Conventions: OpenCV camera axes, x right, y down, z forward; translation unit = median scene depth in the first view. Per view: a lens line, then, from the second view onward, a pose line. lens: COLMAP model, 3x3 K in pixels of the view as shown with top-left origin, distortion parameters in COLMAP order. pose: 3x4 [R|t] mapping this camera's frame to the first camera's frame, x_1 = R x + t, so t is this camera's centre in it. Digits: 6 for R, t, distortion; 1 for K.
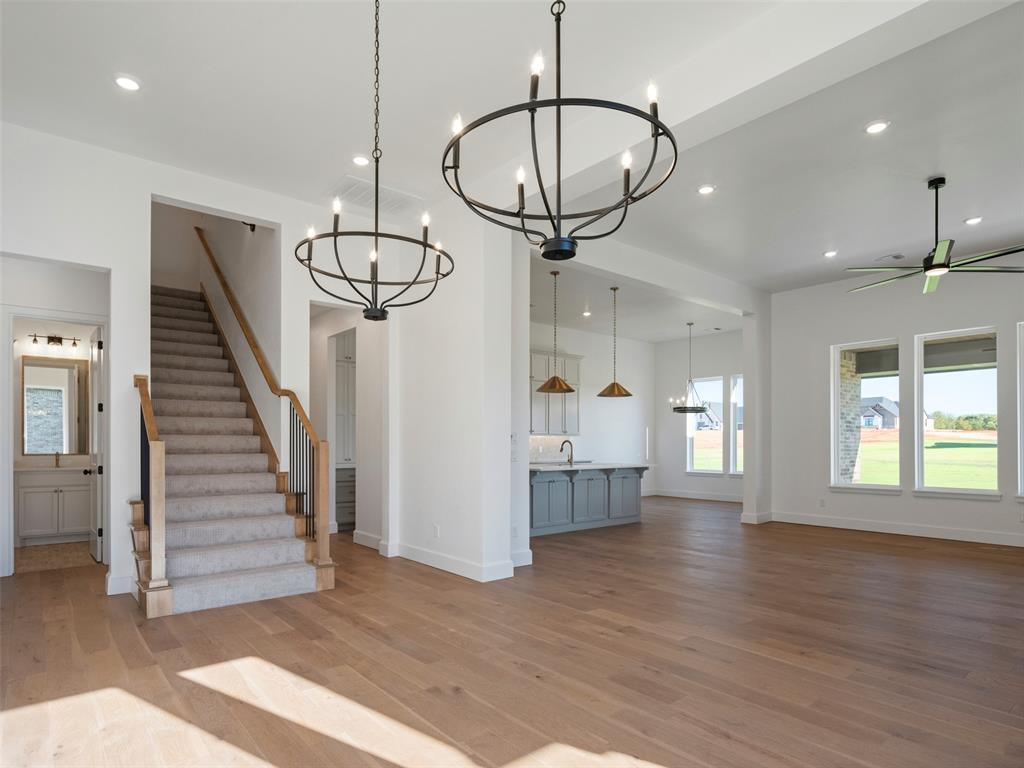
lens RADIAL K [[581.4, 0, 506.5], [0, 581.4, 443.1], [0, 0, 1]] dist [-0.005252, -0.000856]
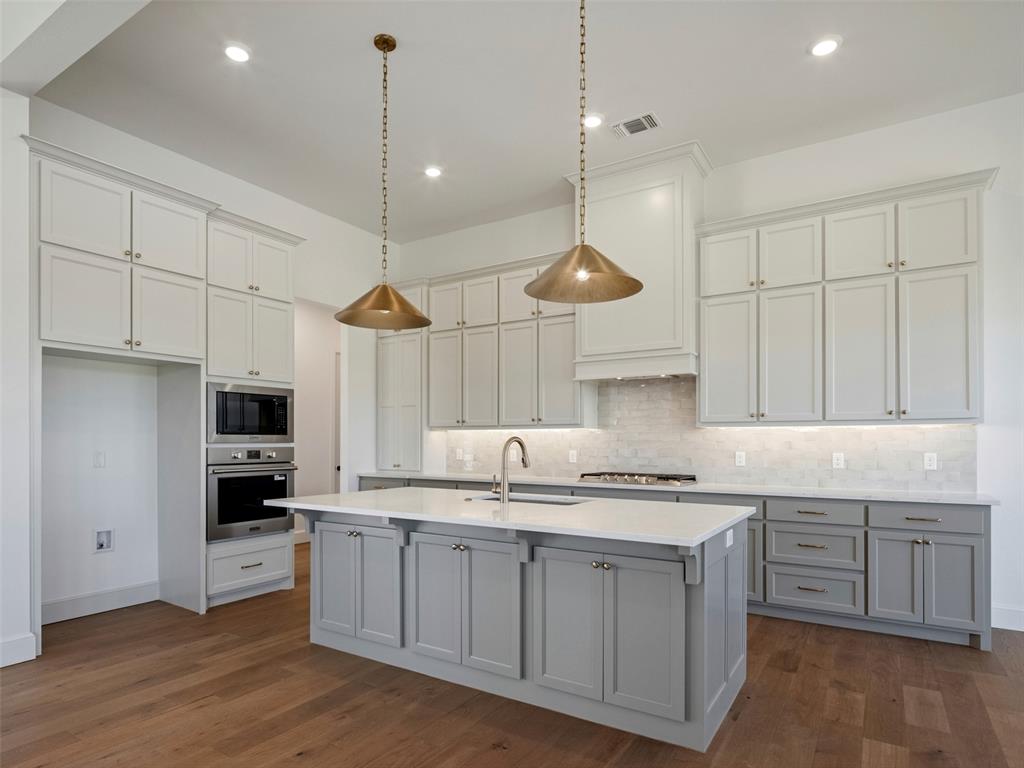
lens RADIAL K [[592.0, 0, 493.1], [0, 592.0, 436.8], [0, 0, 1]] dist [-0.008559, -0.001121]
pose [[0.300400, -0.009919, -0.953762, 0.481964], [-0.000560, 0.999944, -0.010576, -0.000760], [0.953813, 0.003712, 0.300377, 0.886896]]
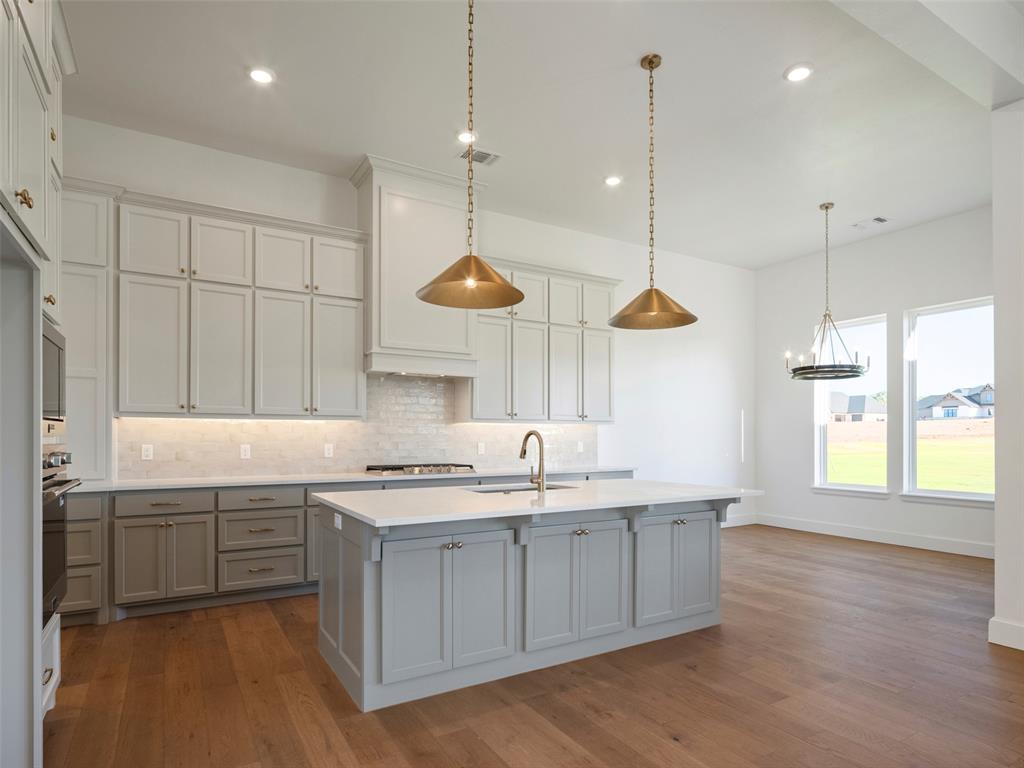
lens RADIAL K [[571.6, 0, 508.2], [0, 571.6, 438.4], [0, 0, 1]] dist [-0.005571, -0.000280]
pose [[0.987738, 0.001295, -0.156118, 0.153214], [-0.000429, 0.999984, 0.005585, -0.001706], [0.156123, -0.005450, 0.987723, 0.604304]]
